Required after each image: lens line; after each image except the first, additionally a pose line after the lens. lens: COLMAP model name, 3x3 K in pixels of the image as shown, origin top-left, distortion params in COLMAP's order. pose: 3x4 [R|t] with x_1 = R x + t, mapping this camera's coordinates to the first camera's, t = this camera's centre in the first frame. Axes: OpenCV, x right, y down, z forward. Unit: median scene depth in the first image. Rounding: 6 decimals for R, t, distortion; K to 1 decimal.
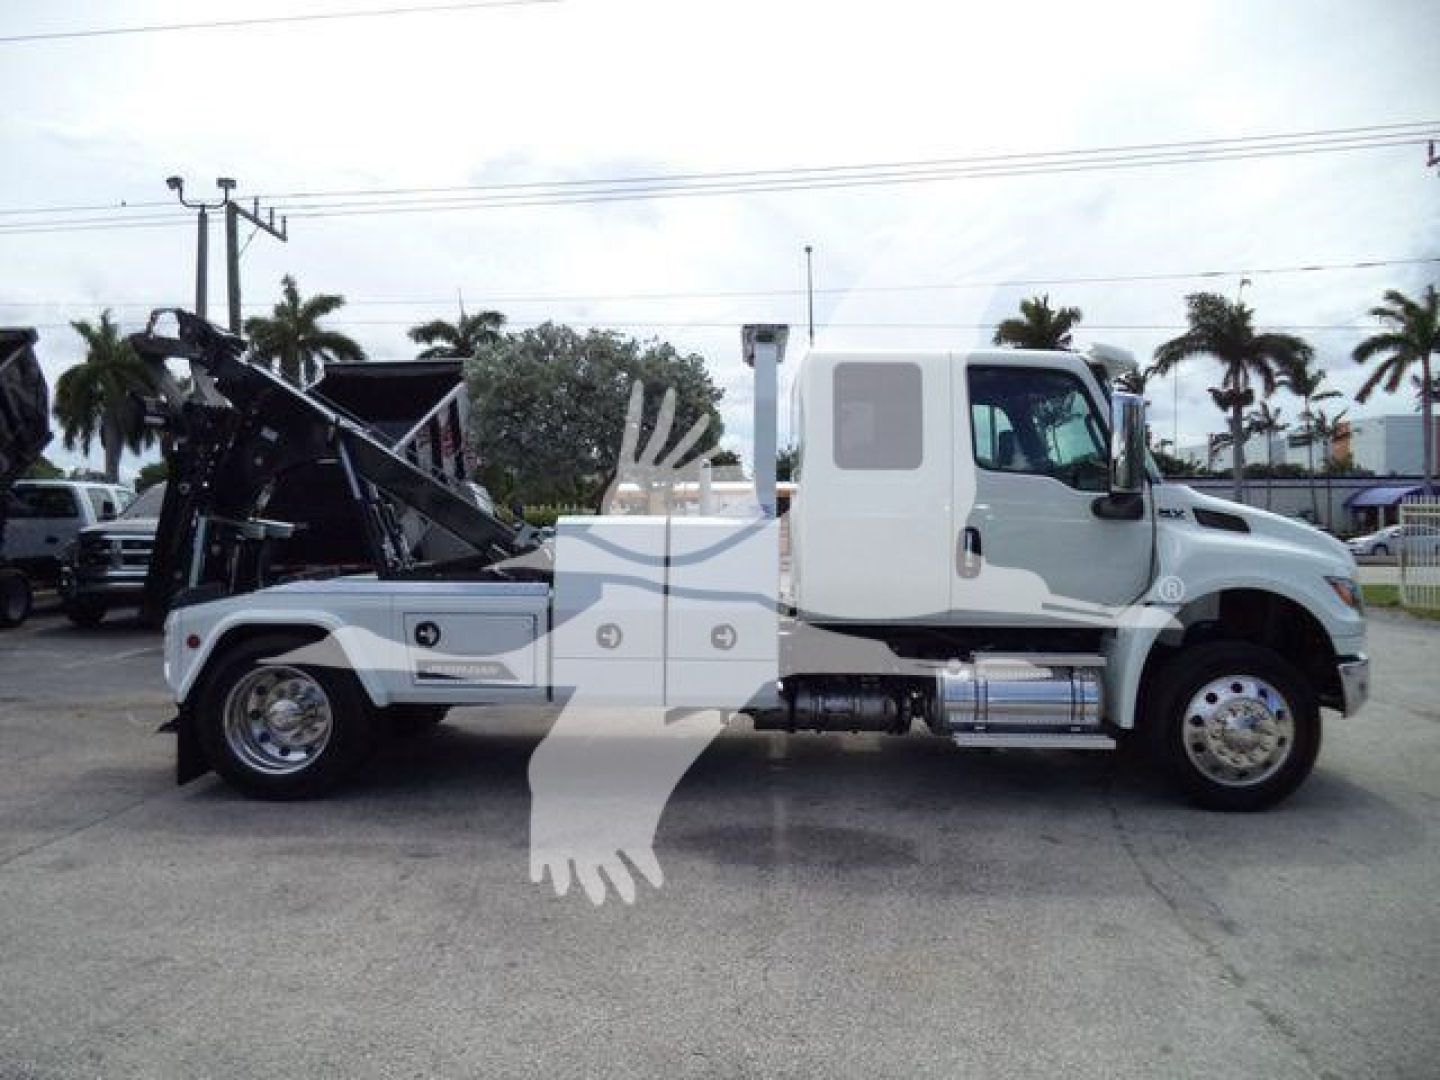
lens RADIAL K [[1173.1, 0, 689.2], [0, 1173.1, 535.0], [0, 0, 1]] dist [-0.041223, -0.004355]
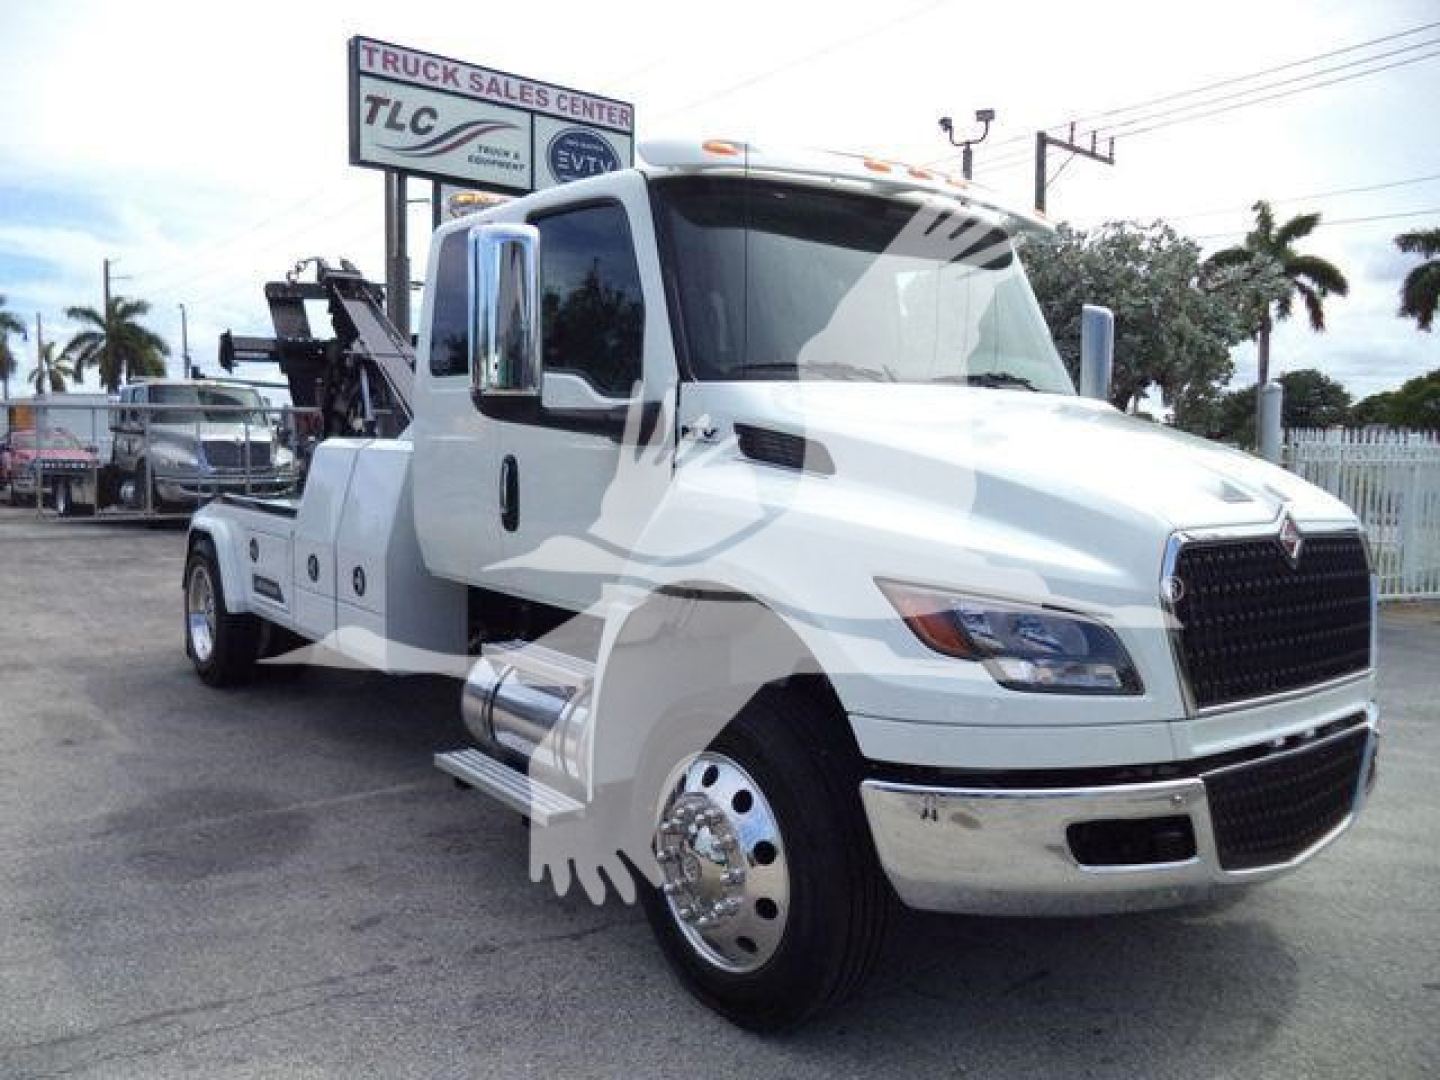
lens RADIAL K [[1190.3, 0, 771.8], [0, 1190.3, 519.2], [0, 0, 1]] dist [-0.032652, 0.003237]
pose [[0.651395, 0.058408, -0.756488, 0.264083], [-0.034908, 0.998284, 0.047019, -0.002003], [0.757936, -0.004221, 0.652316, 0.204501]]
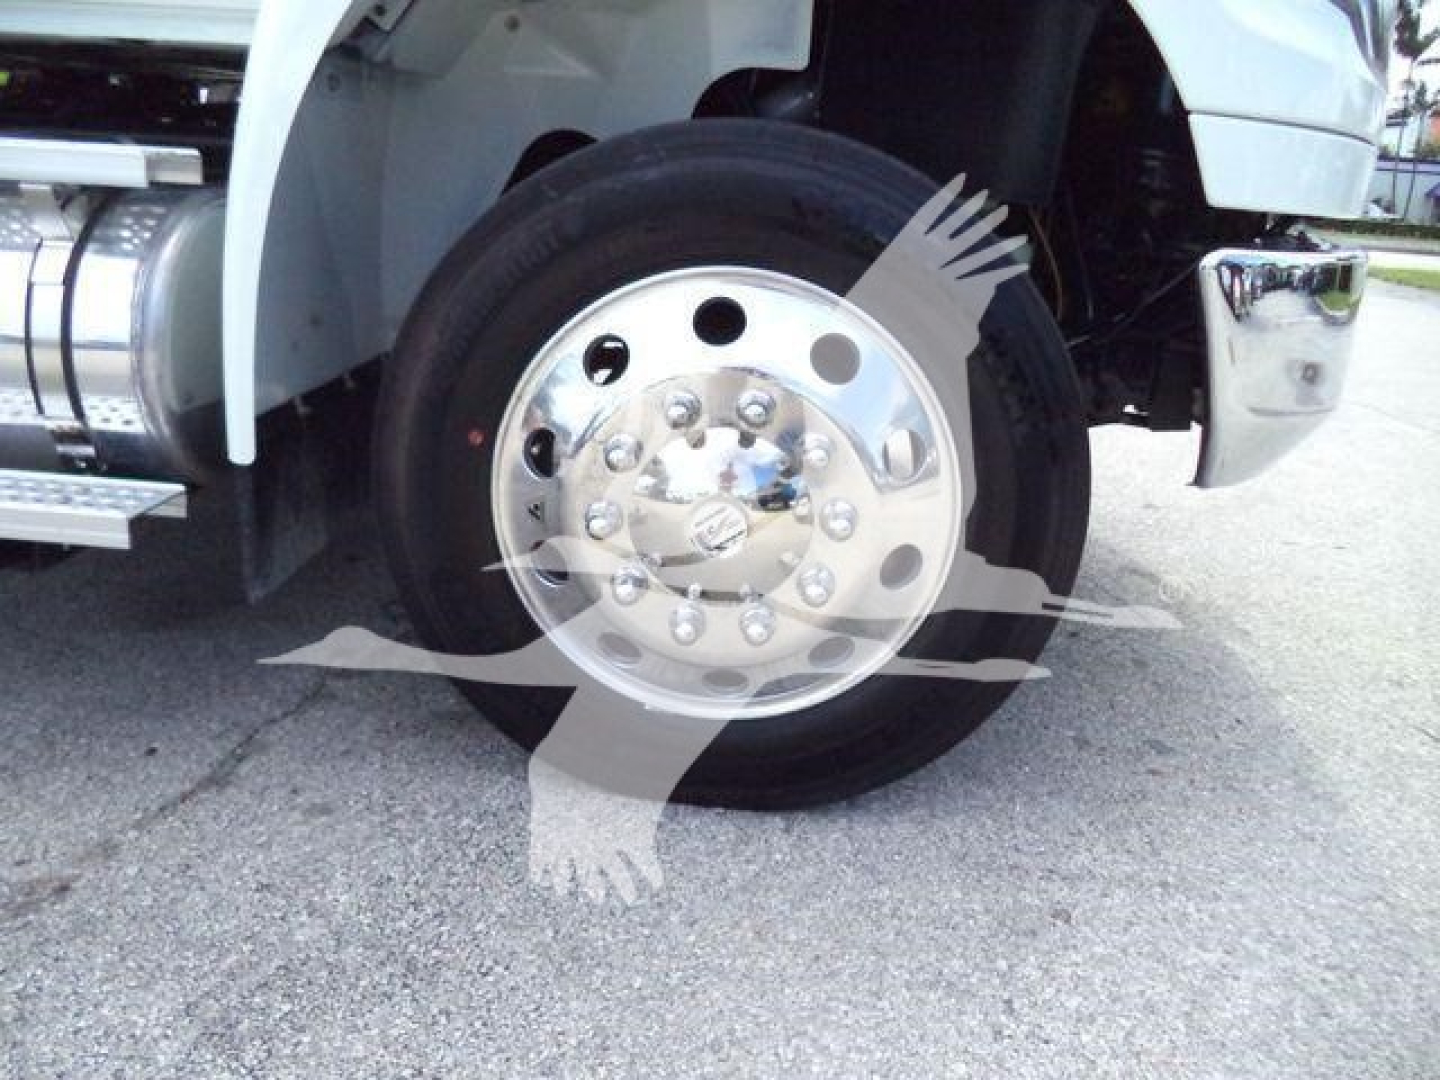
lens RADIAL K [[1118.4, 0, 729.1], [0, 1118.4, 533.2], [0, 0, 1]] dist [-0.014054, 0.000189]
pose [[0.997749, 0.066251, -0.010407, 0.143979], [-0.060591, 0.957045, 0.283539, 0.032952], [0.028745, -0.282270, 0.958904, 0.235127]]
